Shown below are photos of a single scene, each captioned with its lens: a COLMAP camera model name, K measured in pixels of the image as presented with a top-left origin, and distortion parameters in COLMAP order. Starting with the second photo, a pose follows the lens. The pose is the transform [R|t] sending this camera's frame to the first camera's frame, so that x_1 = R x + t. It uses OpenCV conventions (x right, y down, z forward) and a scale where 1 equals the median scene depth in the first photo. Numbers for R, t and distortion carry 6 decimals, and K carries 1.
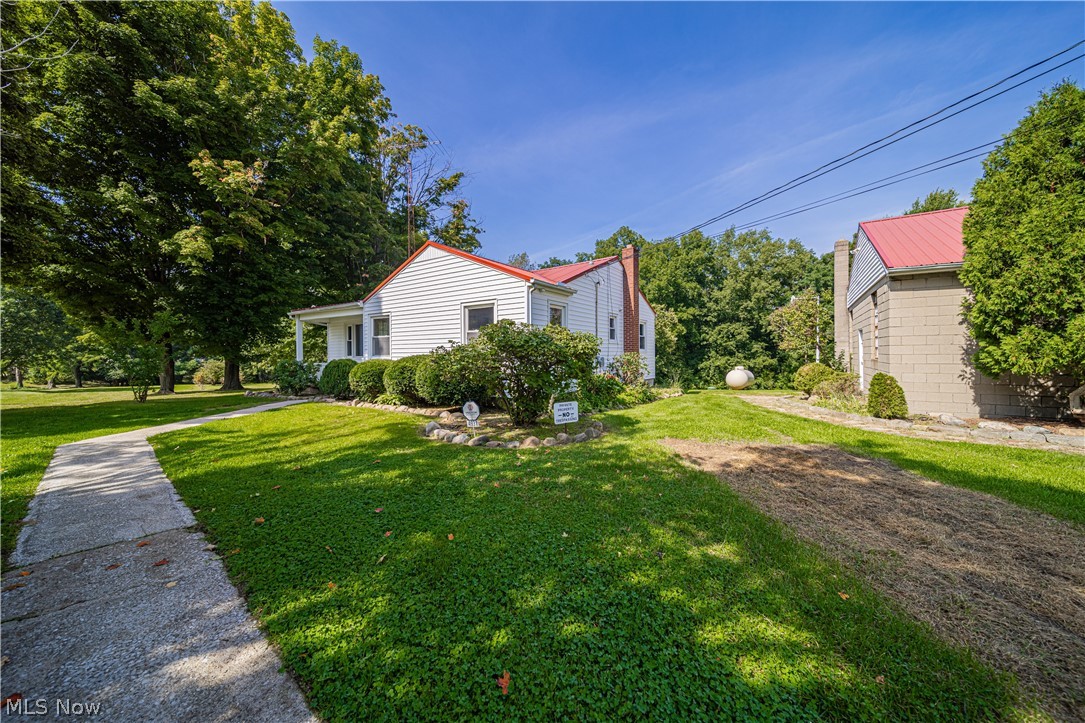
lens RADIAL K [[388.5, 0, 551.8], [0, 388.5, 358.0], [0, 0, 1]] dist [0.001549, 0.000114]
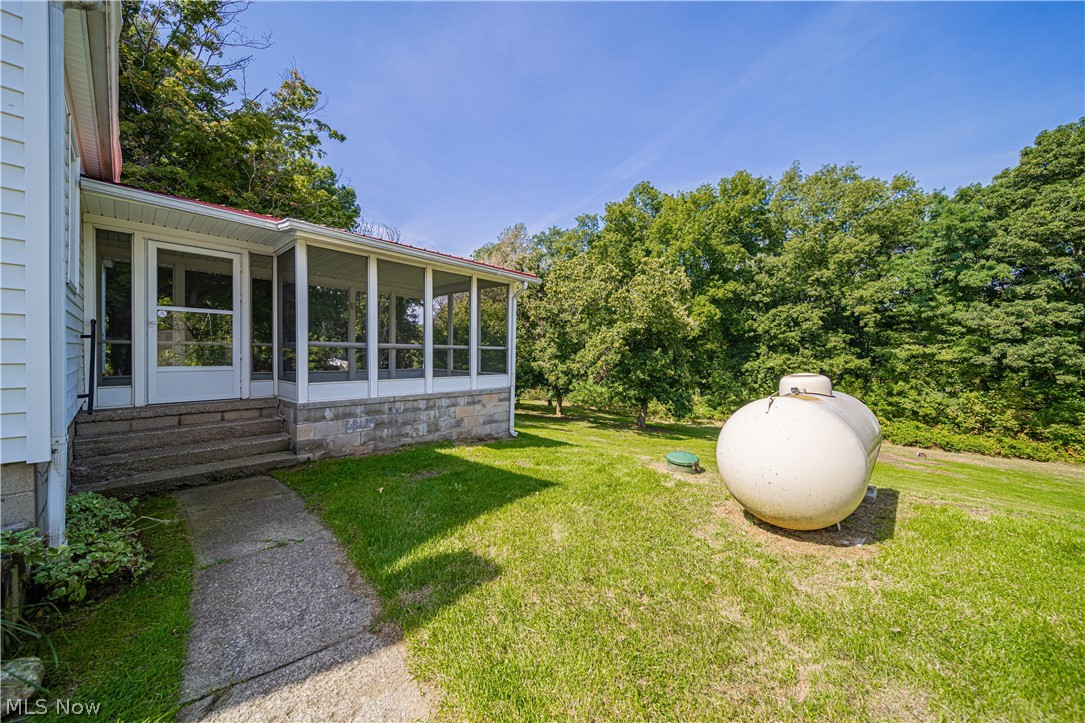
lens RADIAL K [[381.6, 0, 547.7], [0, 381.6, 358.3], [0, 0, 1]] dist [0.000806, -0.000027]
pose [[0.991930, 0.017931, -0.125512, 0.298475], [-0.017116, 0.999825, 0.007576, 0.012454], [0.125626, -0.005366, 0.992063, 0.697531]]
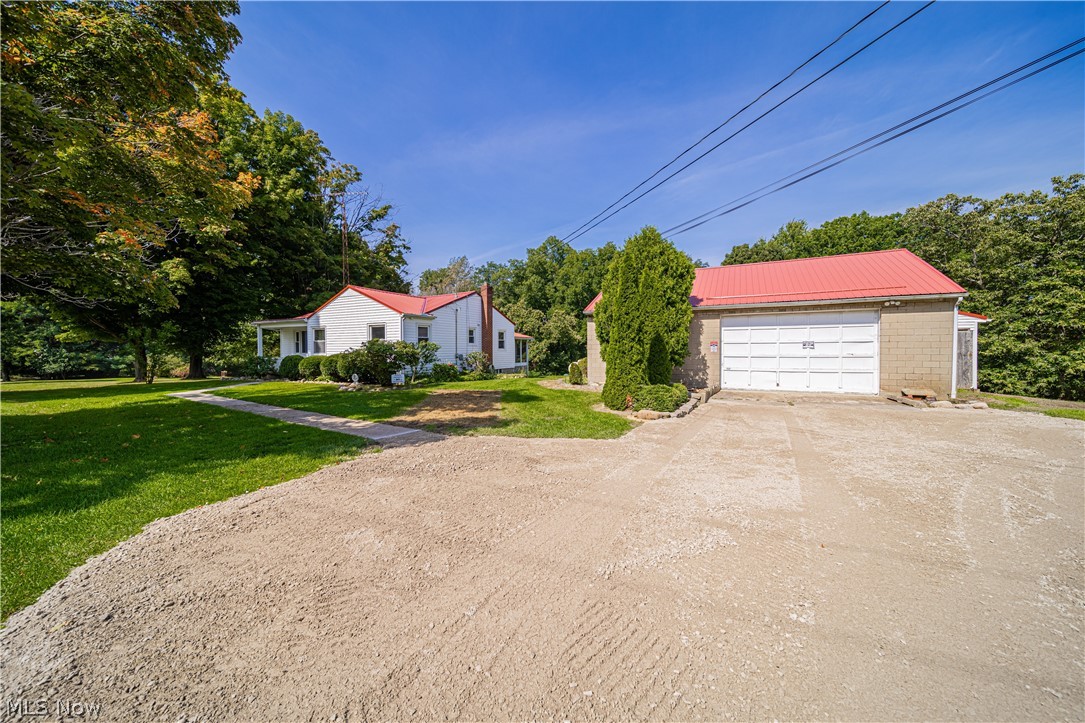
lens RADIAL K [[381.6, 0, 547.7], [0, 381.6, 358.3], [0, 0, 1]] dist [0.000806, -0.000027]
pose [[0.993983, -0.000038, 0.109533, 0.152177], [-0.001671, 0.999878, 0.015513, -0.004970], [-0.109520, -0.015603, 0.993862, -0.313934]]
